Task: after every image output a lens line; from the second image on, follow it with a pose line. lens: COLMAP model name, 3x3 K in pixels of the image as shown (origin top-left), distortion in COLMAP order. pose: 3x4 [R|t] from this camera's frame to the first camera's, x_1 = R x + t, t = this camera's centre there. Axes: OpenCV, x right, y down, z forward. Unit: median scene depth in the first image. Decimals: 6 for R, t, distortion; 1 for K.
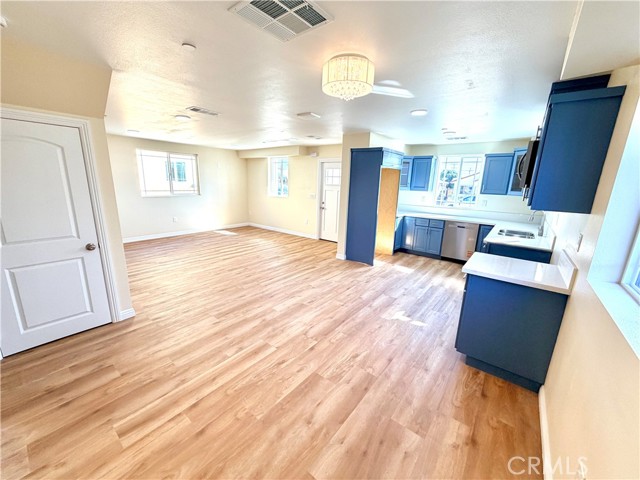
lens RADIAL K [[255.1, 0, 320.0], [0, 255.1, 240.0], [0, 0, 1]] dist [0.000152, -0.000034]
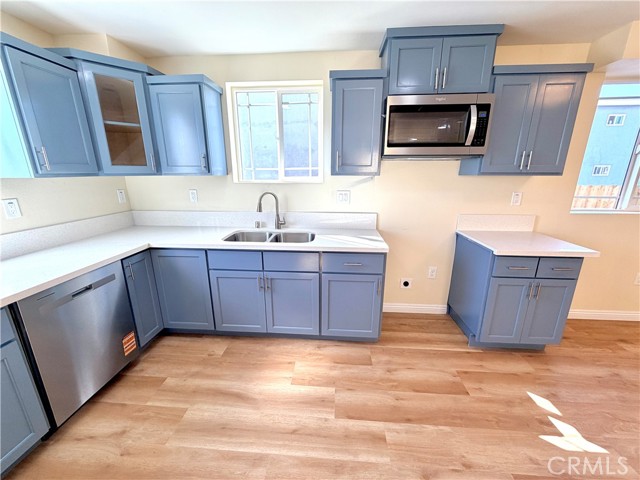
lens RADIAL K [[255.1, 0, 320.0], [0, 255.1, 240.0], [0, 0, 1]] dist [0.000152, -0.000034]
pose [[-0.560994, -0.249061, 0.789464, 0.267793], [0.169822, 0.898760, 0.404217, -0.265687], [-0.810214, 0.360832, -0.461903, 1.326036]]
